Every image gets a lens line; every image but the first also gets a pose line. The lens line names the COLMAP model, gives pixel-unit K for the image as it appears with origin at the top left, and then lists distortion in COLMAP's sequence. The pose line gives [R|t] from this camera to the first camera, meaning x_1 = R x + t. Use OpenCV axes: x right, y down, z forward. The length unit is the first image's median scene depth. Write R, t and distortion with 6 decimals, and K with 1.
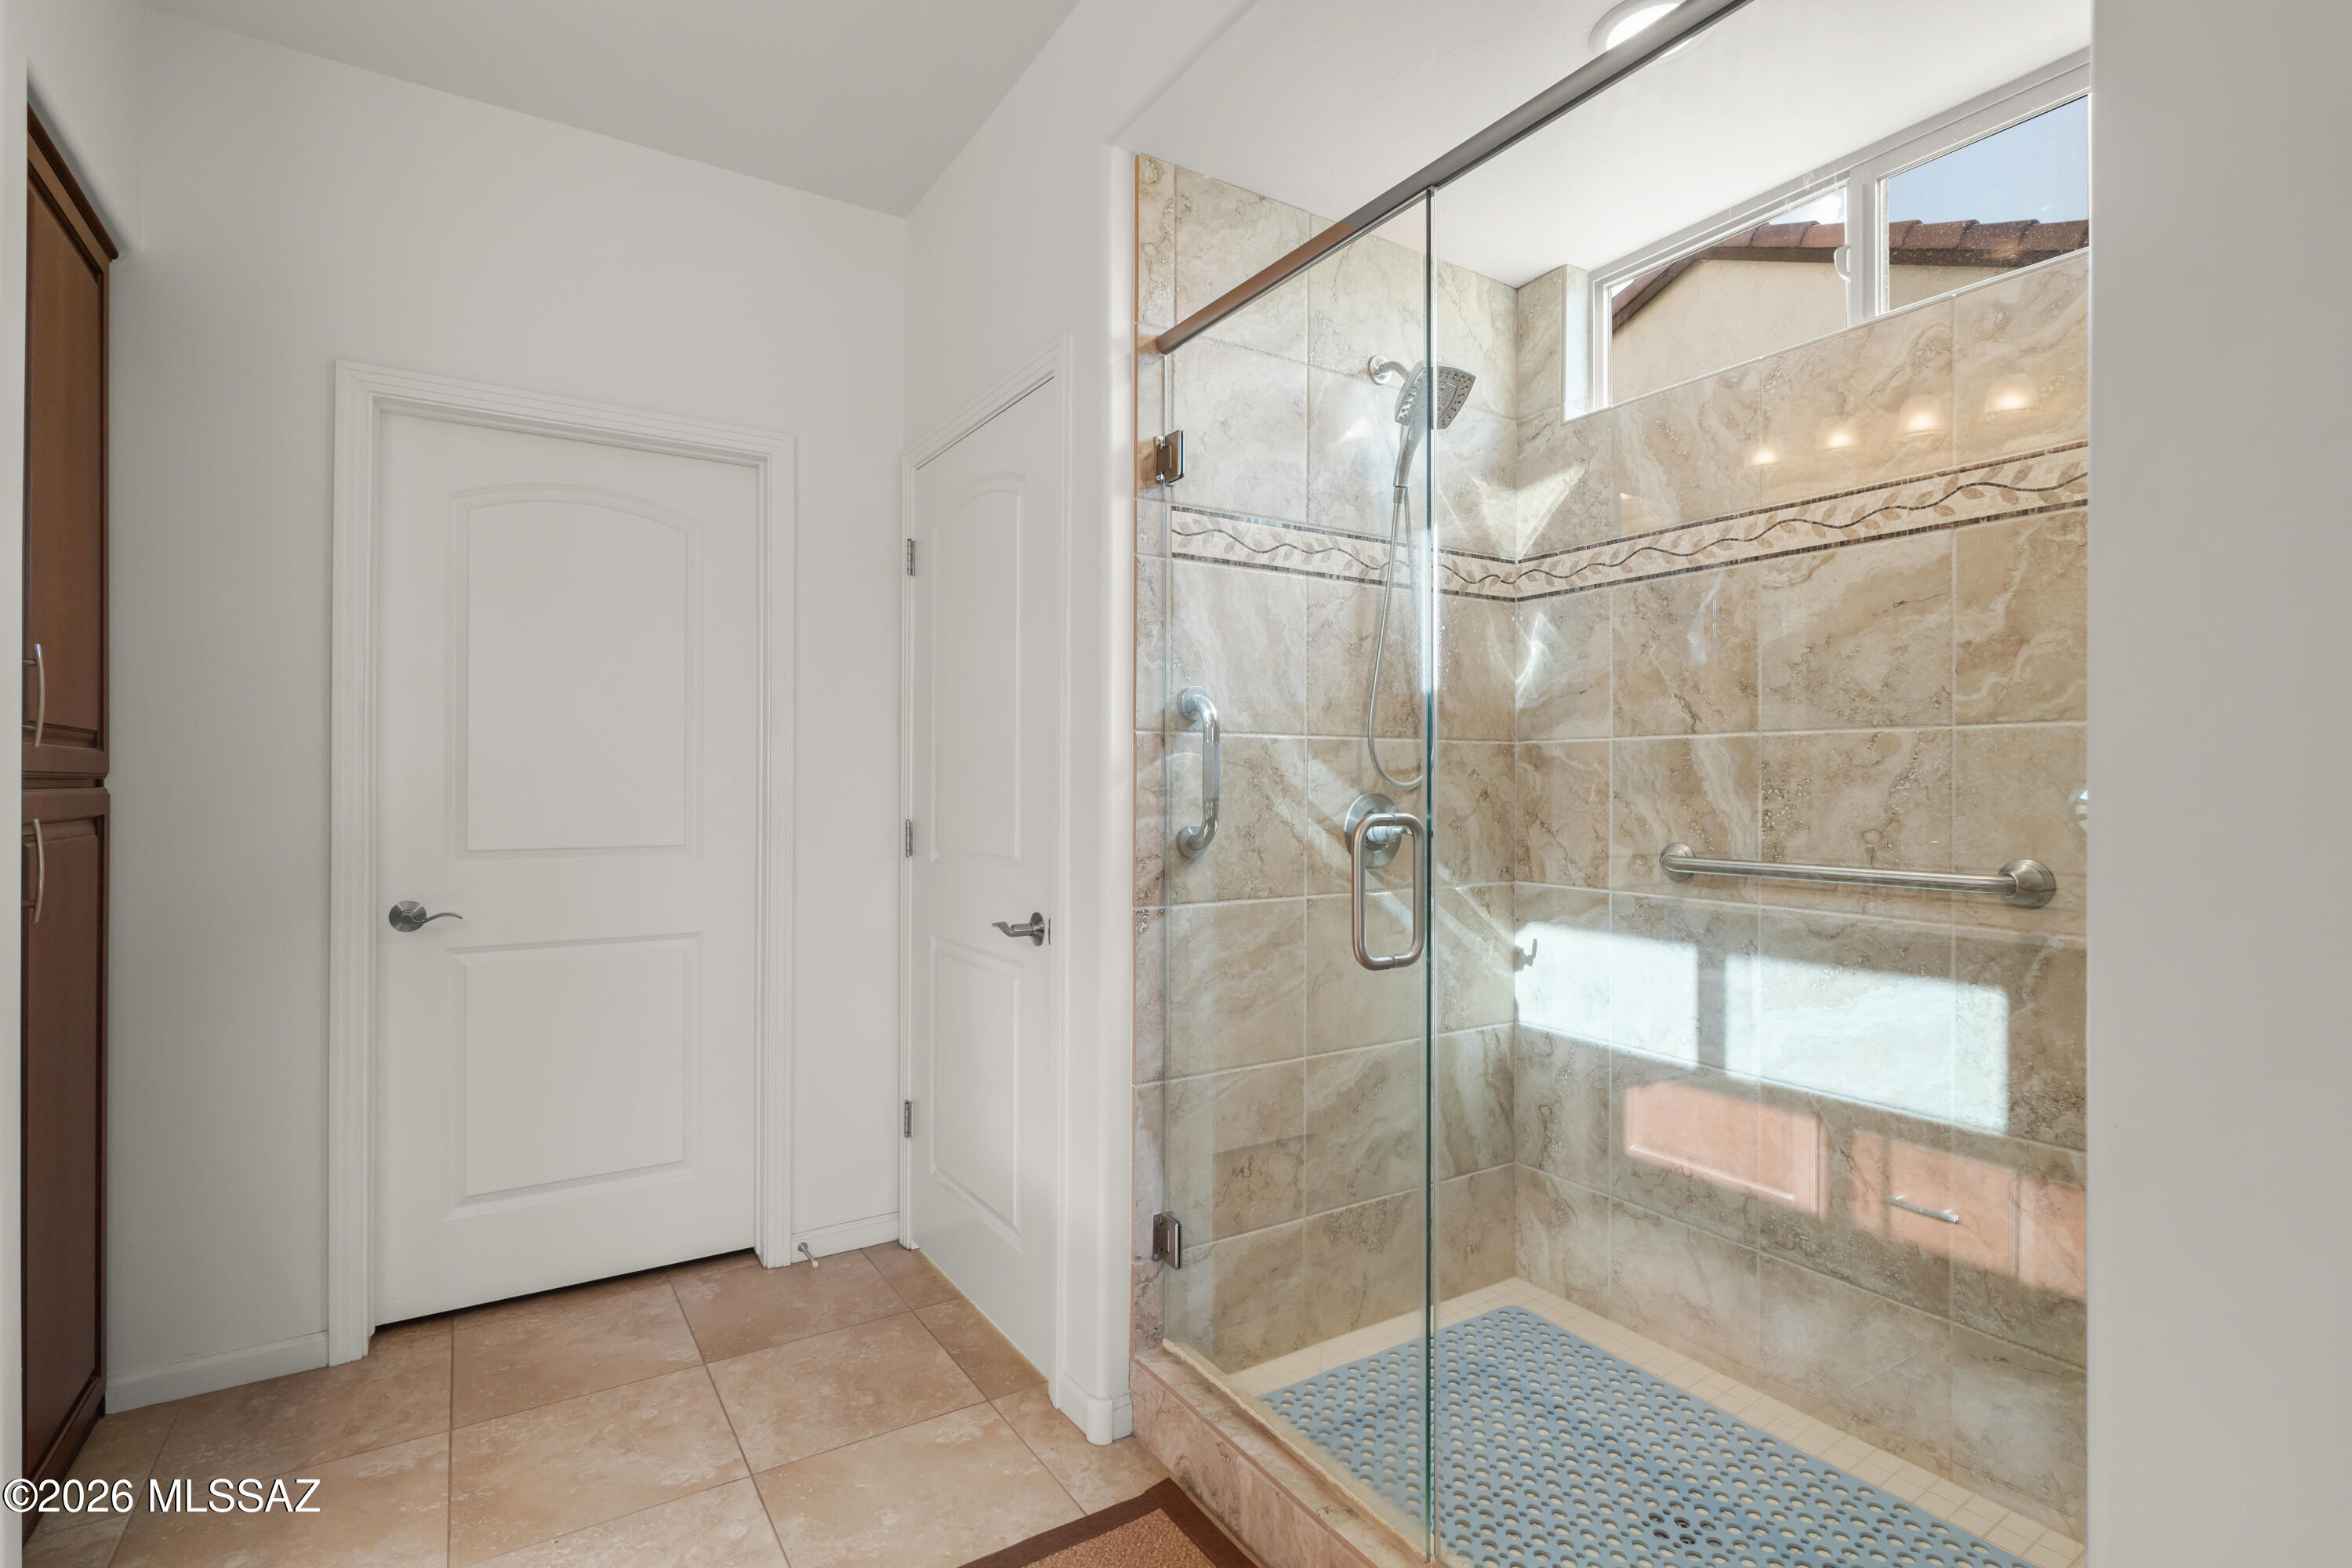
lens RADIAL K [[1133.0, 0, 1175.3], [0, 1133.0, 783.6], [0, 0, 1]] dist [-0.001572, 0.000129]
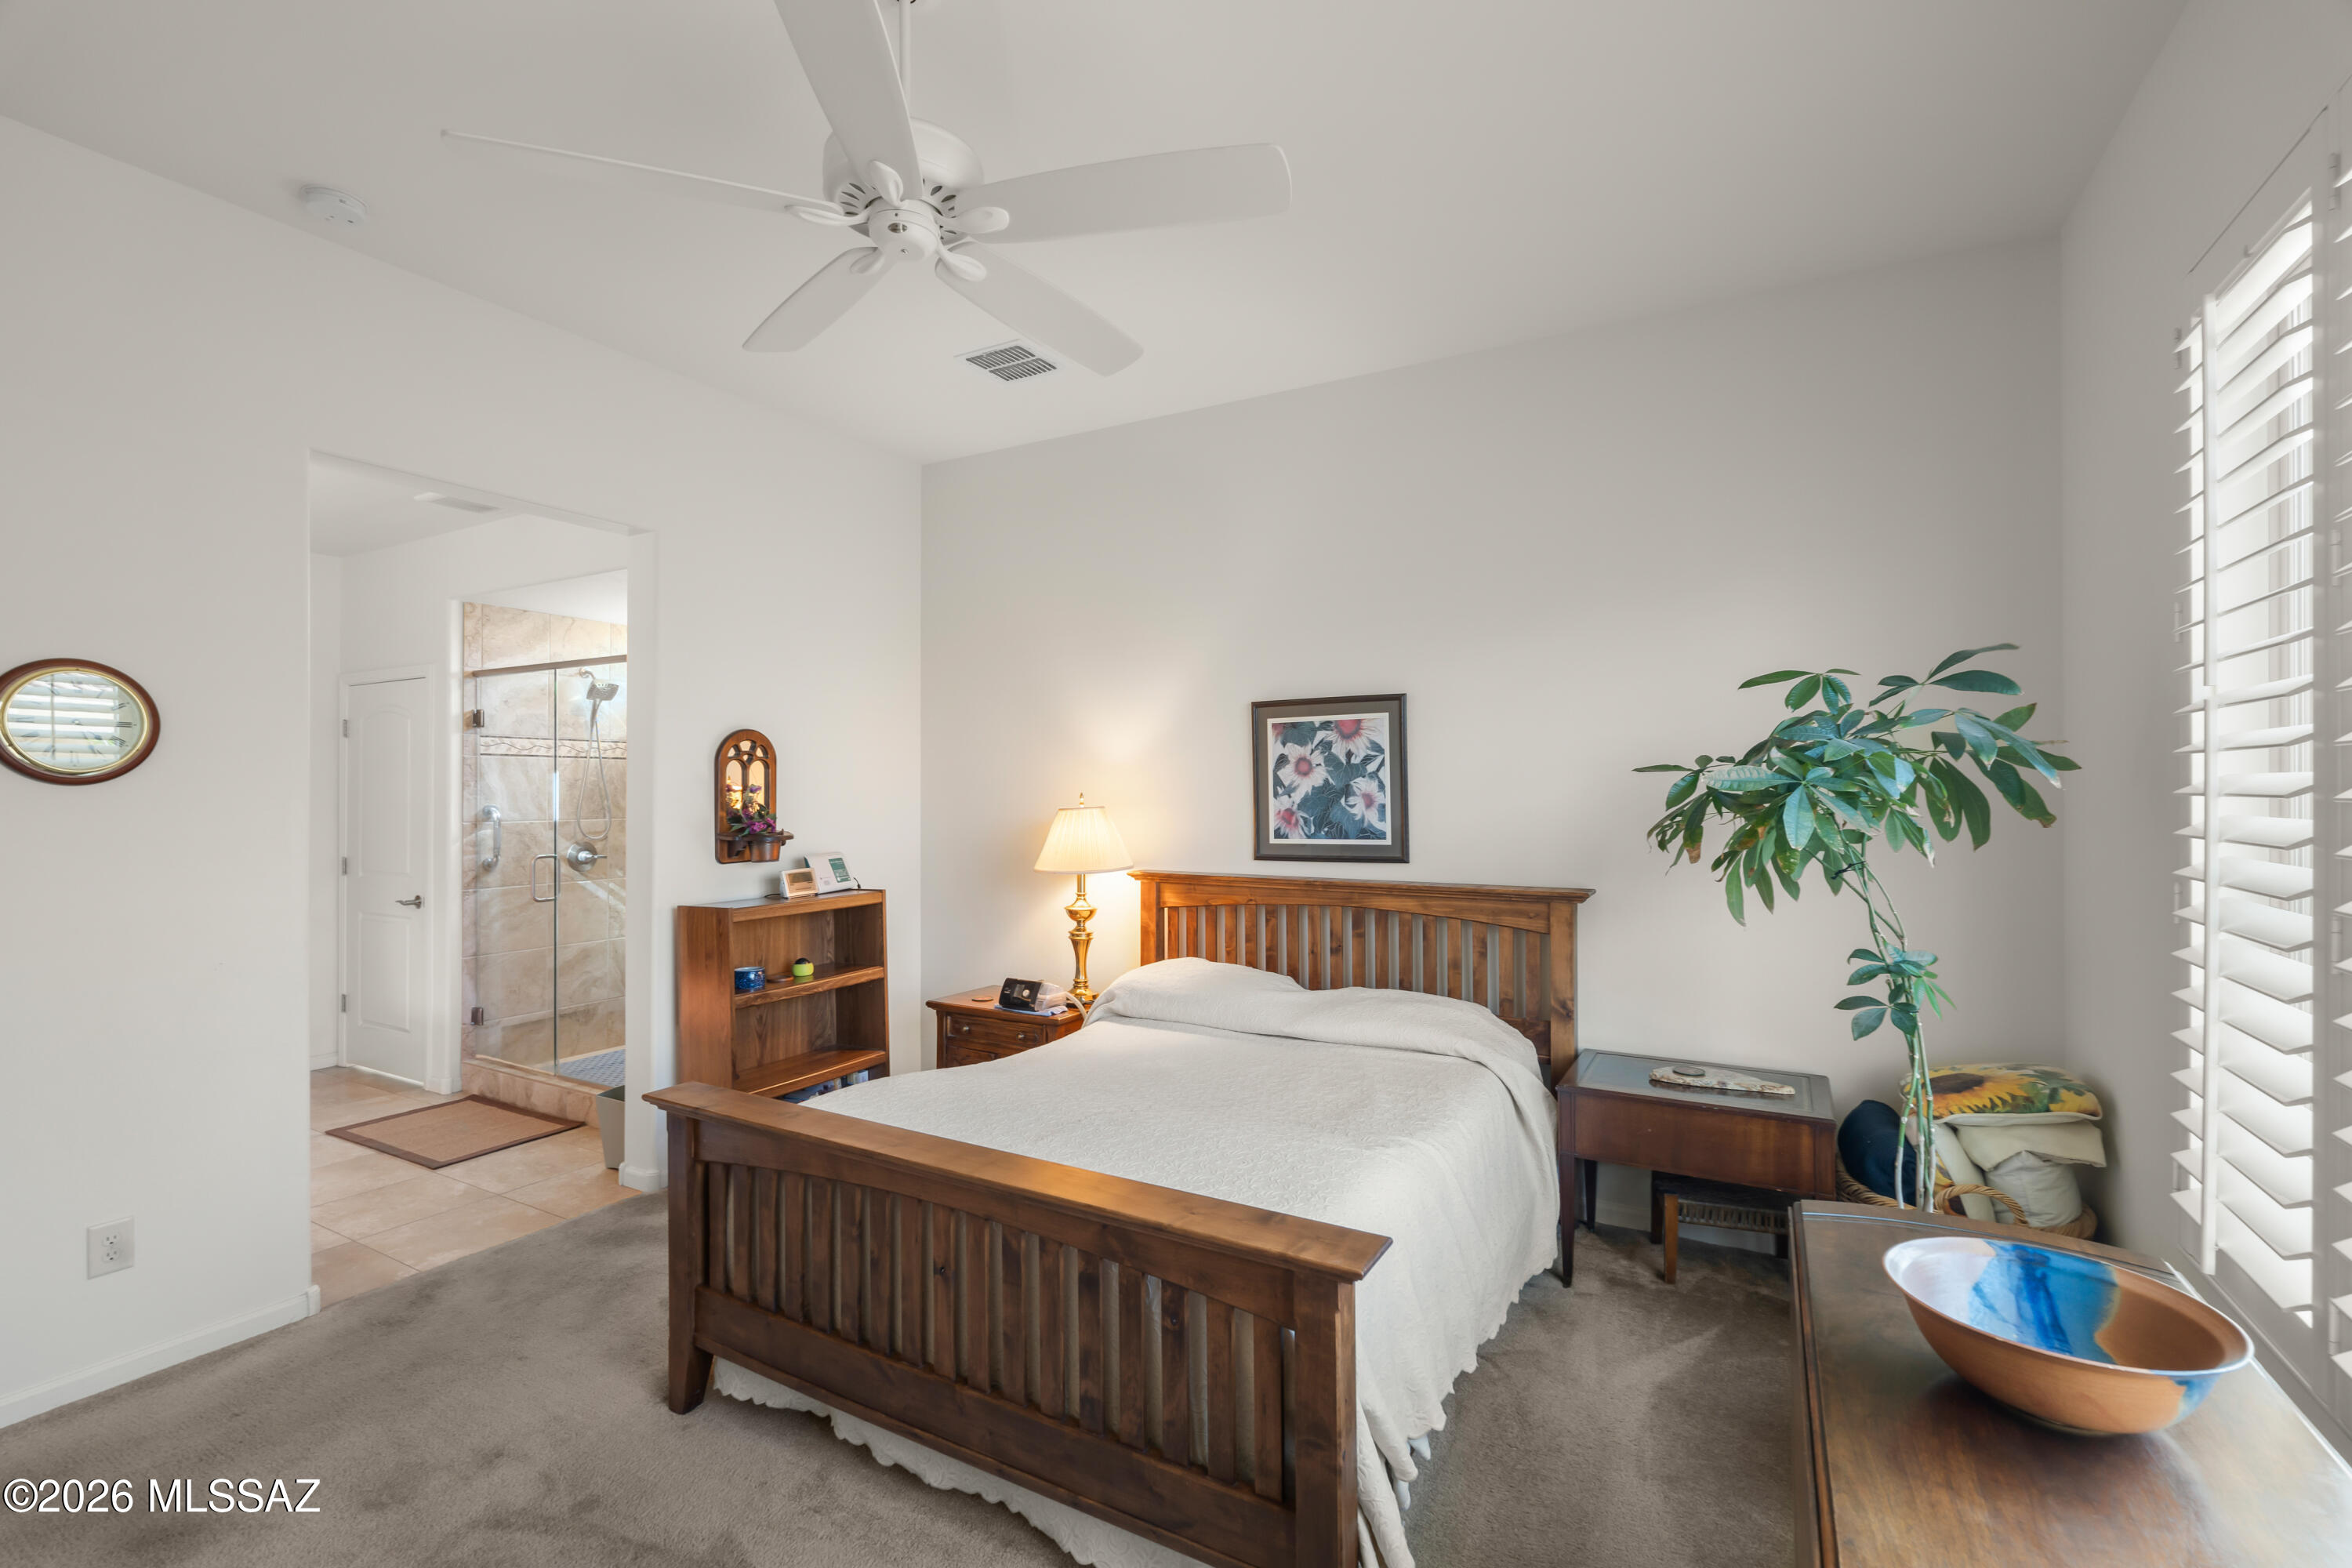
lens RADIAL K [[1040.0, 0, 1176.3], [0, 1040.0, 784.6], [0, 0, 1]] dist [-0.001467, -0.001340]
pose [[0.882982, -0.001701, 0.469404, 0.290576], [0.004170, 0.999982, -0.004220, -0.116112], [-0.469389, 0.005683, 0.882973, -1.872222]]
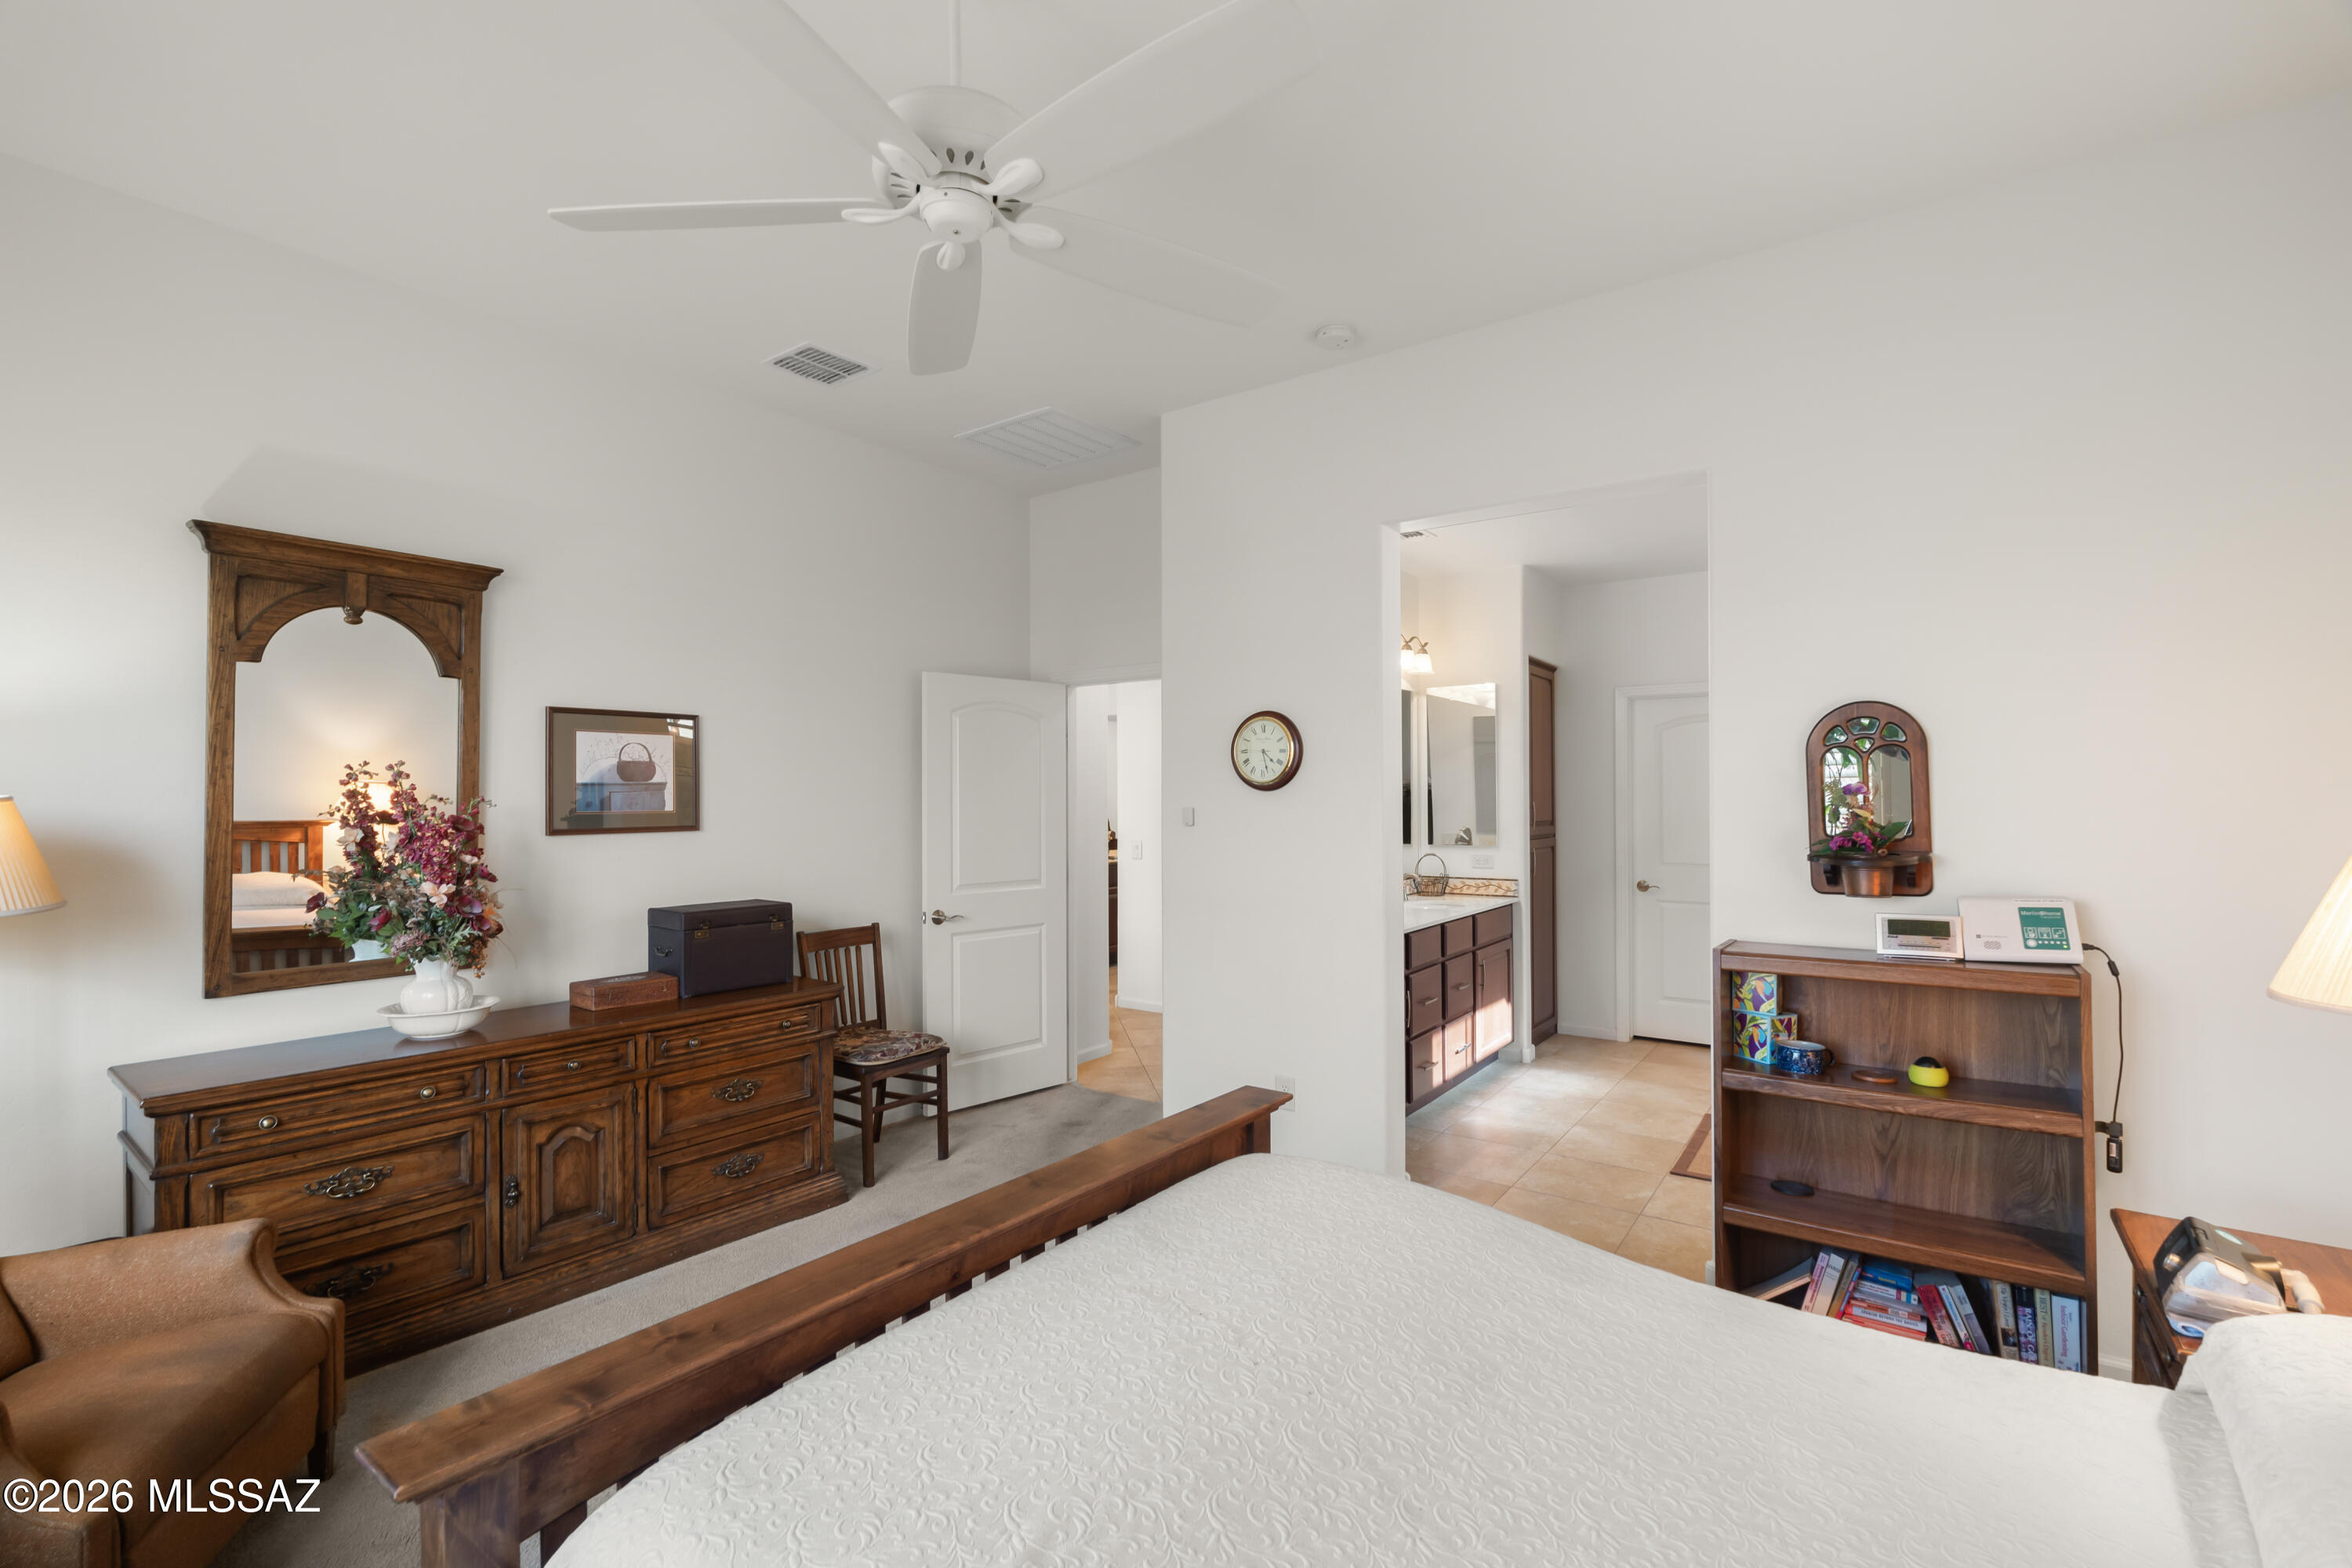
lens RADIAL K [[1040.0, 0, 1177.2], [0, 1040.0, 793.2], [0, 0, 1]] dist [-0.001467, -0.001340]
pose [[0.369461, -0.009738, -0.929195, 1.400480], [0.009078, 0.999935, -0.006870, -0.111950], [0.929202, -0.005897, 0.369526, -1.085650]]
